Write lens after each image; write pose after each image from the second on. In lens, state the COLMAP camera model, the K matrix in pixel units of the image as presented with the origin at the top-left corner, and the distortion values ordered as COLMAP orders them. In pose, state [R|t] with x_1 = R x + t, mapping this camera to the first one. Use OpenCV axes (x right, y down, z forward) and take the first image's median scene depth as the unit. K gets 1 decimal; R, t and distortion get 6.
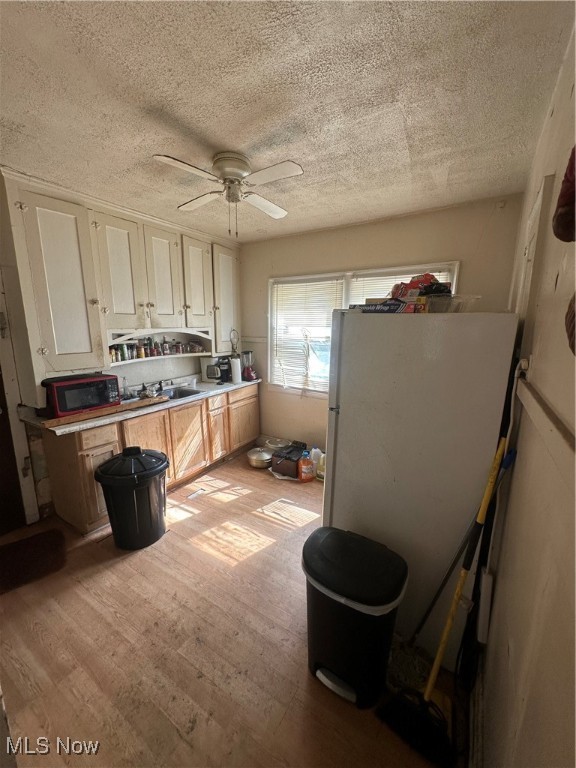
lens RADIAL K [[306.1, 0, 288.9], [0, 306.1, 383.8], [0, 0, 1]] dist [-0.009875, 0.000086]
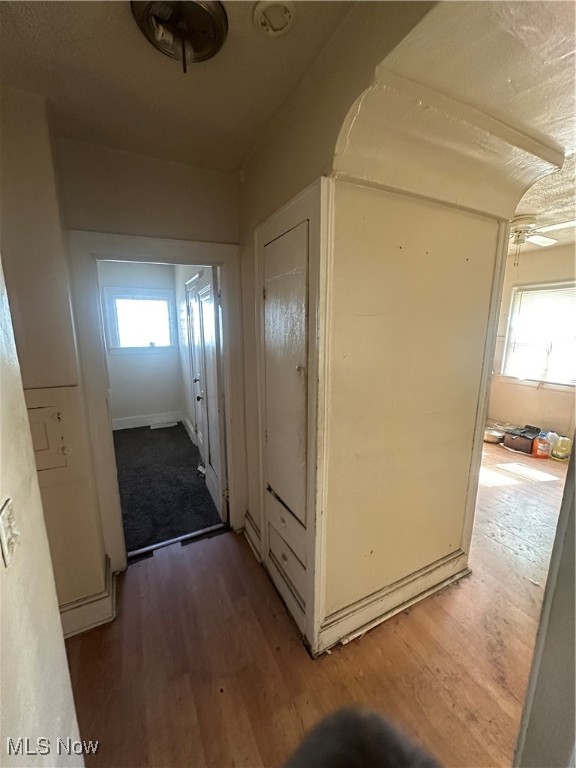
lens RADIAL K [[306.1, 0, 286.1], [0, 306.1, 380.8], [0, 0, 1]] dist [-0.009875, 0.000086]
pose [[0.854411, 0.084224, -0.512727, -0.206932], [-0.090411, 0.995821, 0.012918, 0.096970], [0.511672, 0.035319, 0.858455, -0.520629]]
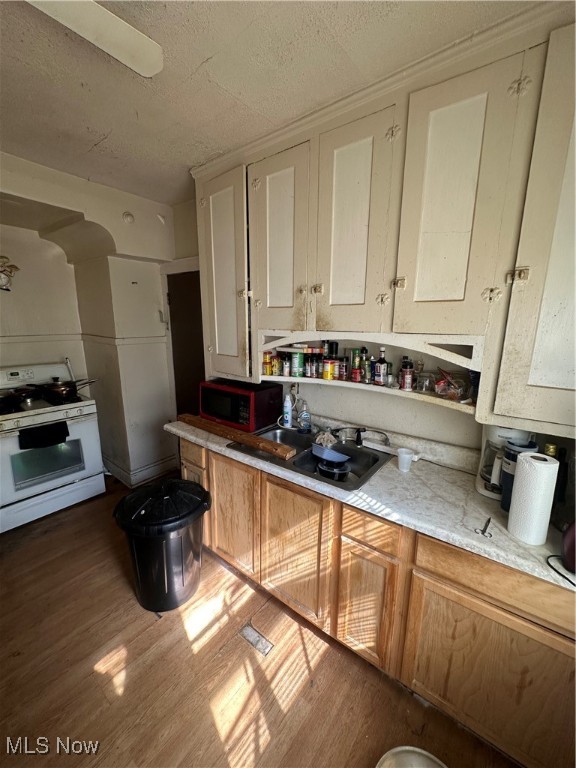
lens RADIAL K [[306.1, 0, 287.0], [0, 306.1, 387.1], [0, 0, 1]] dist [-0.009875, 0.000086]
pose [[-0.123231, 0.204522, -0.971074, 0.112232], [-0.202530, 0.952754, 0.226365, -0.177287], [0.971491, 0.224567, -0.075987, 0.900357]]
